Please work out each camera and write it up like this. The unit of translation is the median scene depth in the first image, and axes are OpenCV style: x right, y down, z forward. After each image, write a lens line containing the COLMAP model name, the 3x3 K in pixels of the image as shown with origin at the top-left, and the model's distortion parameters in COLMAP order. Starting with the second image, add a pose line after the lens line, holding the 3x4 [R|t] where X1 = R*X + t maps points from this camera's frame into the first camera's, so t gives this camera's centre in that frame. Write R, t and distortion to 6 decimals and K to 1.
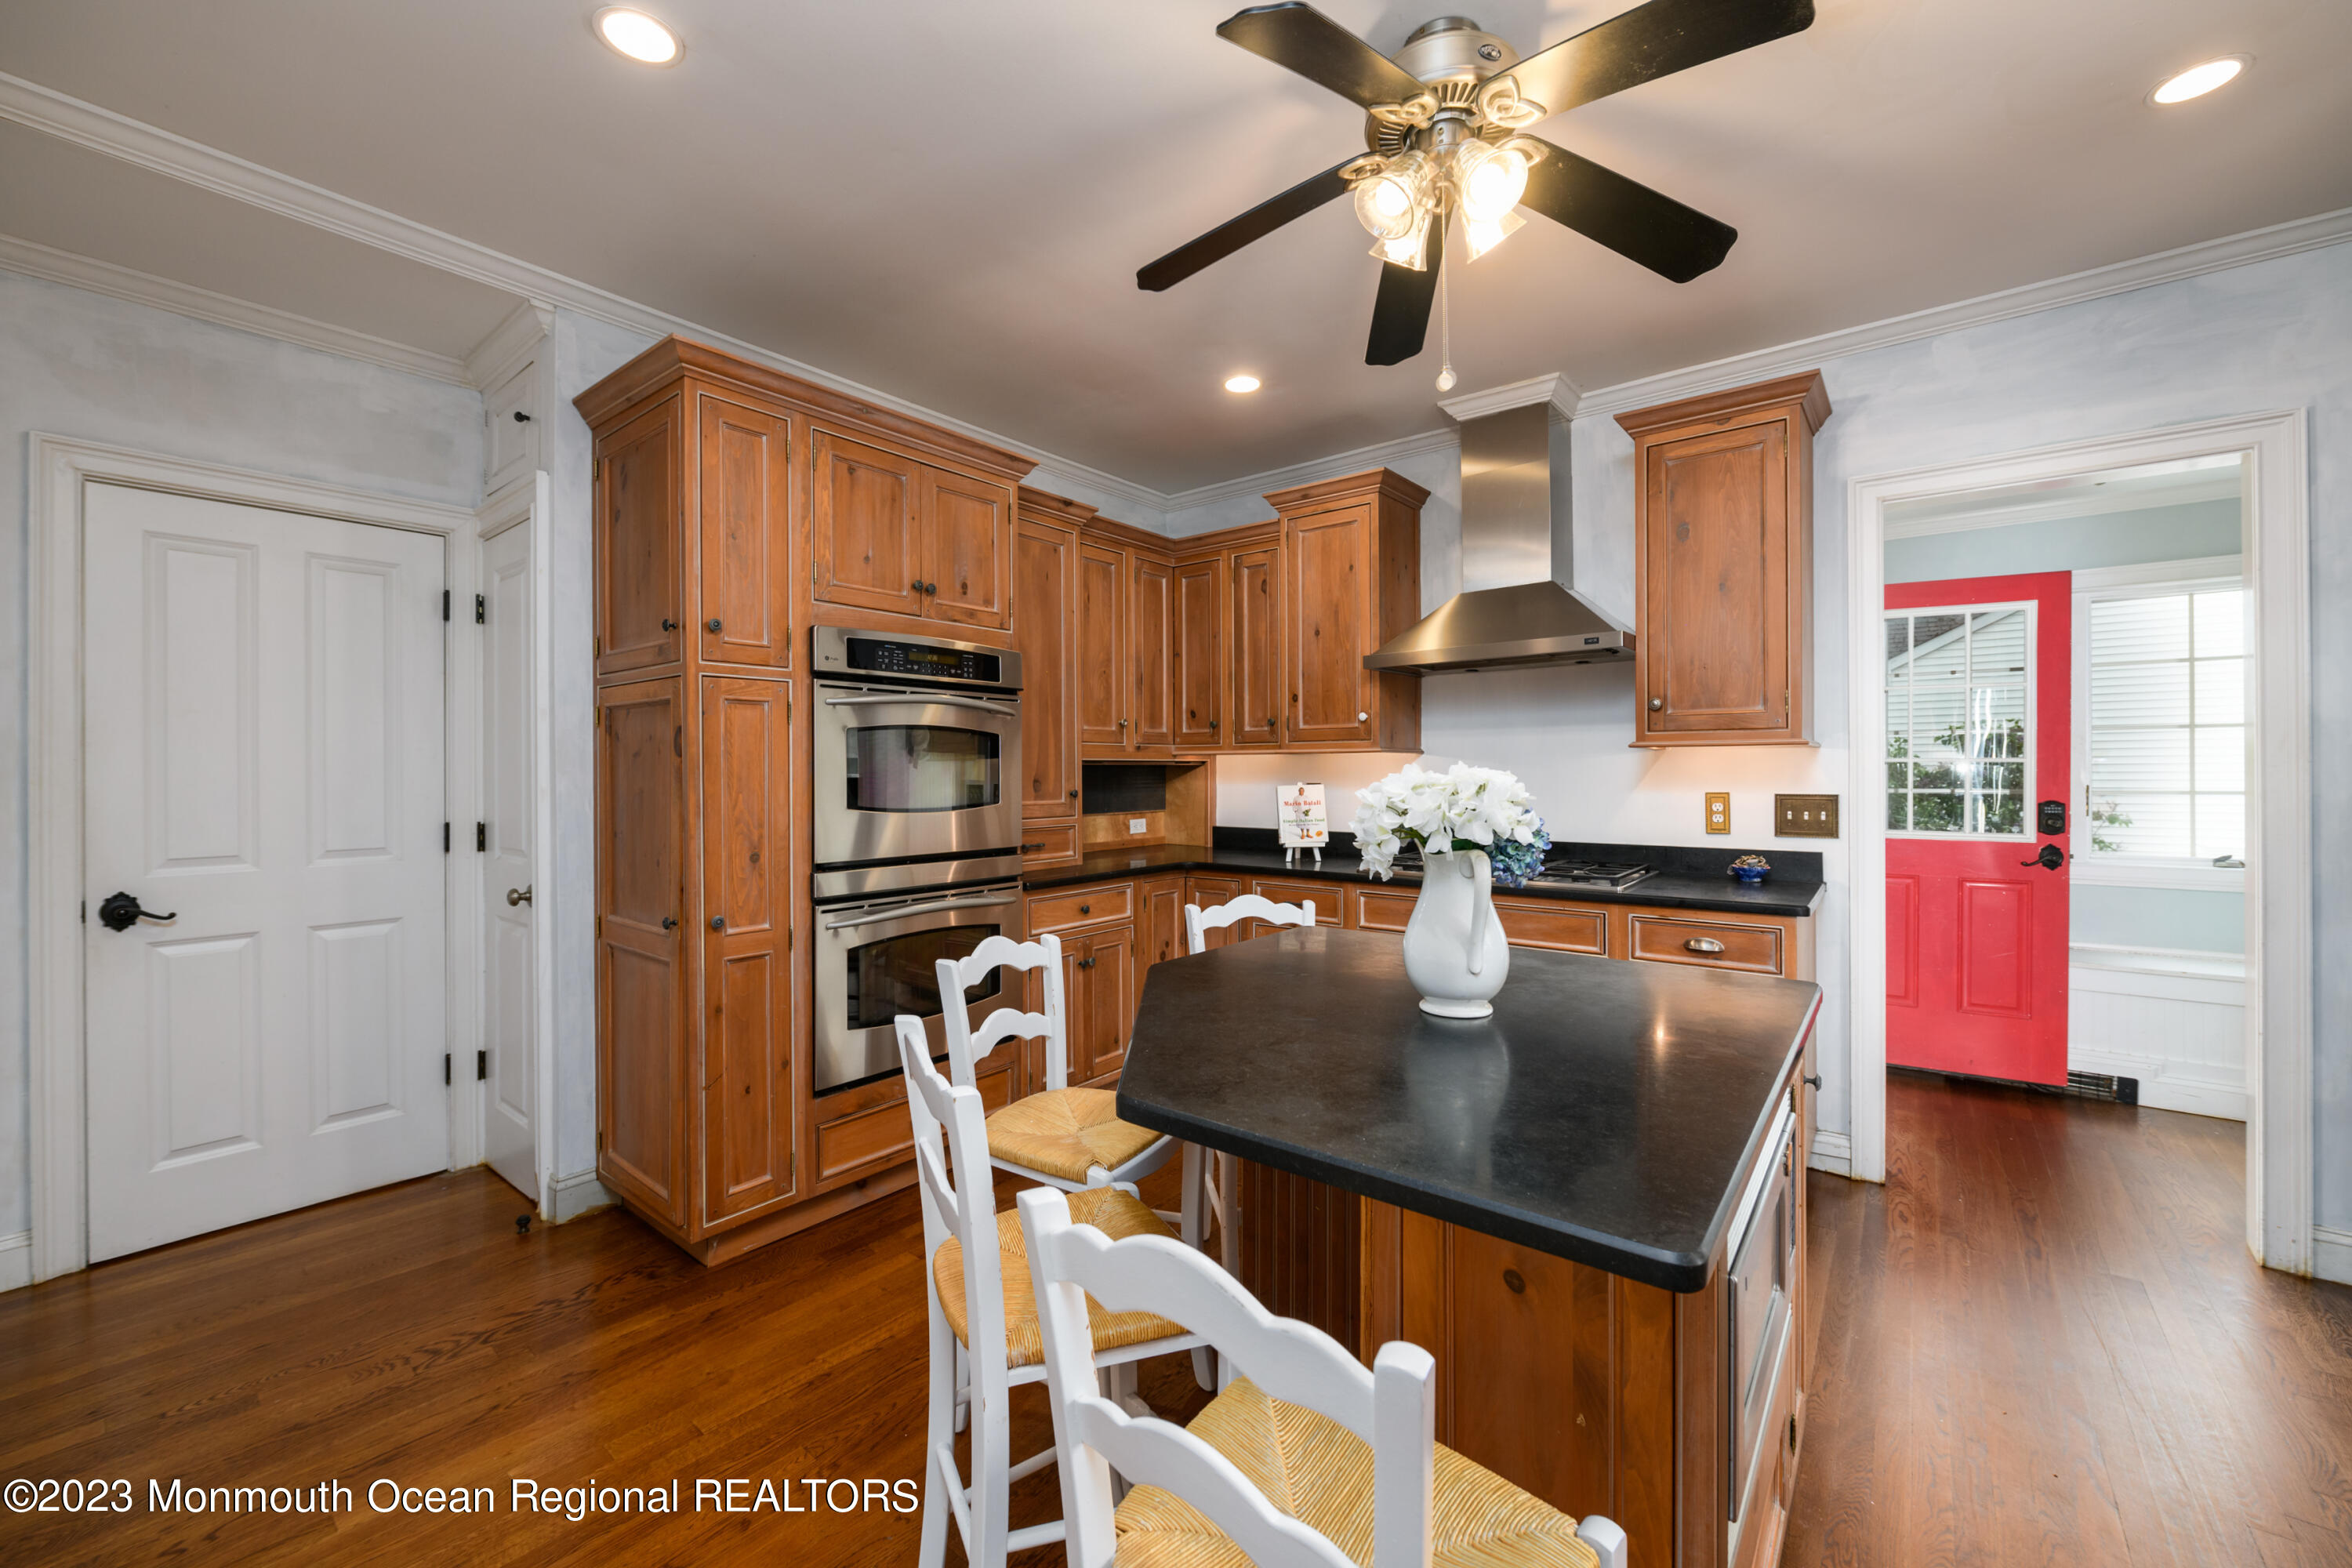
lens RADIAL K [[909.4, 0, 1182.8], [0, 909.4, 776.1], [0, 0, 1]] dist [0.001471, 0.000086]
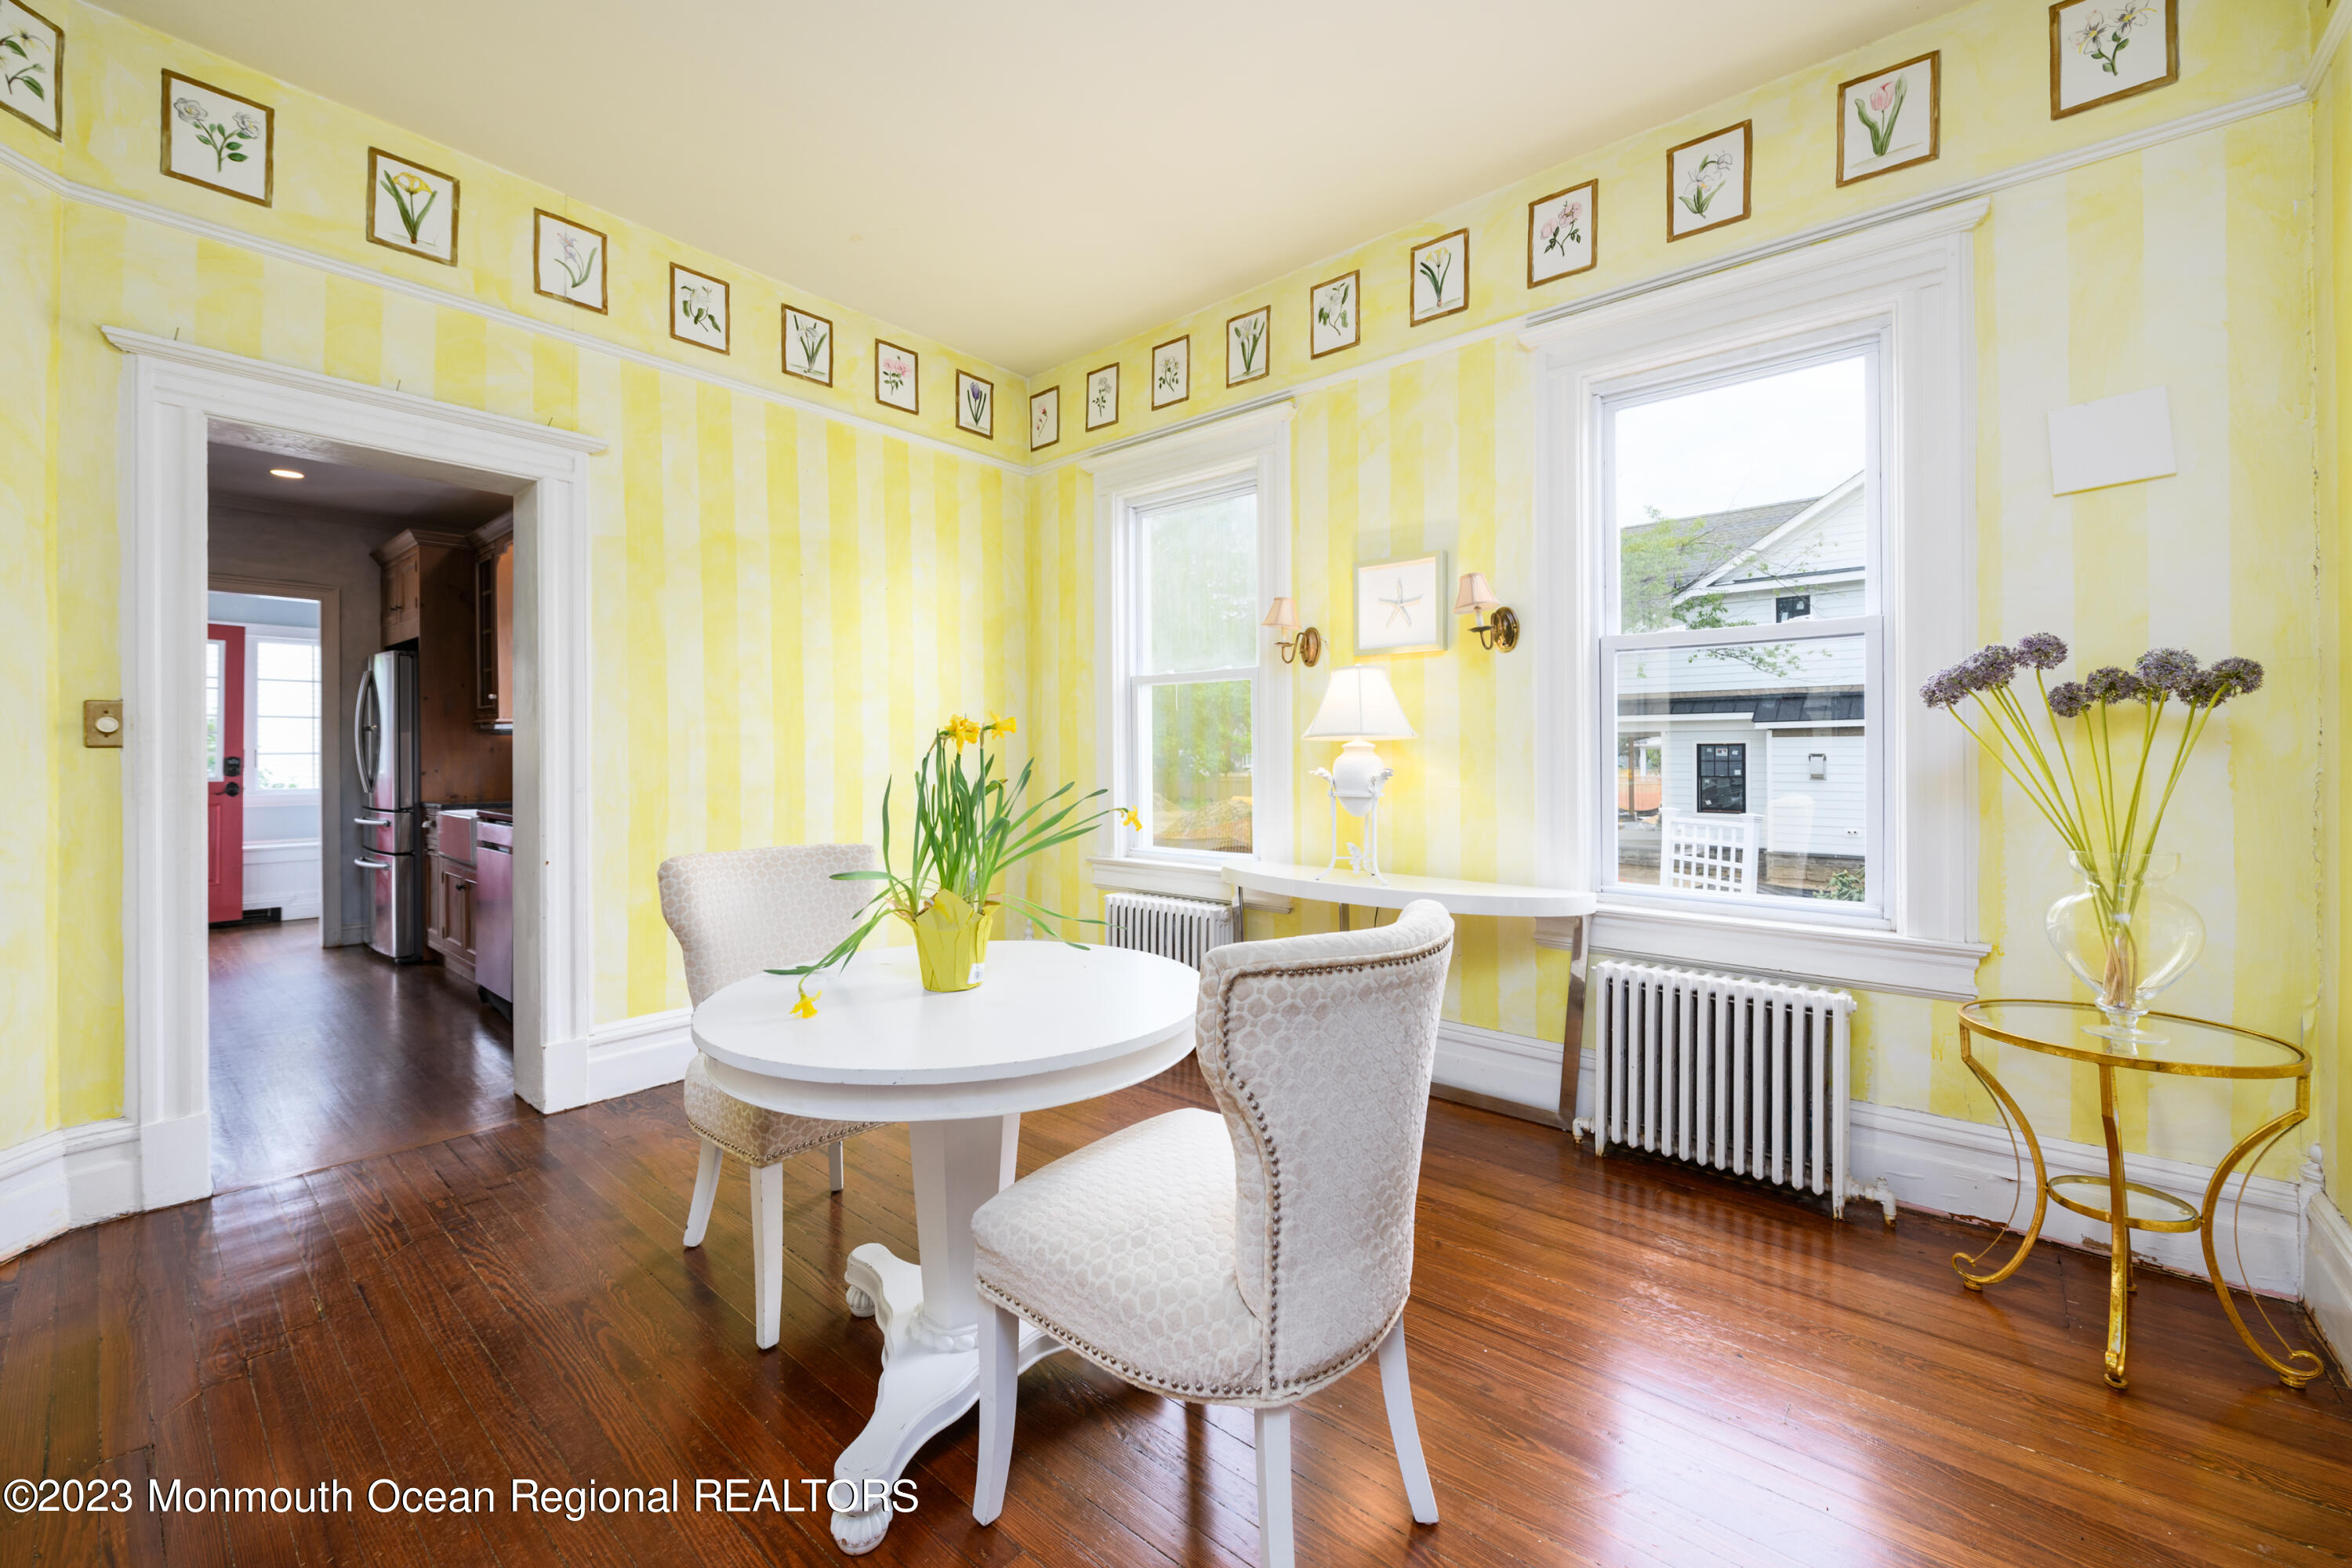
lens RADIAL K [[909.4, 0, 1172.0], [0, 909.4, 763.6], [0, 0, 1]] dist [0.001471, 0.000086]
pose [[0.002114, 0.001544, 0.999997, -0.638269], [0.000472, 0.999999, -0.001545, 0.041432], [-0.999998, 0.000475, 0.002113, -0.650678]]
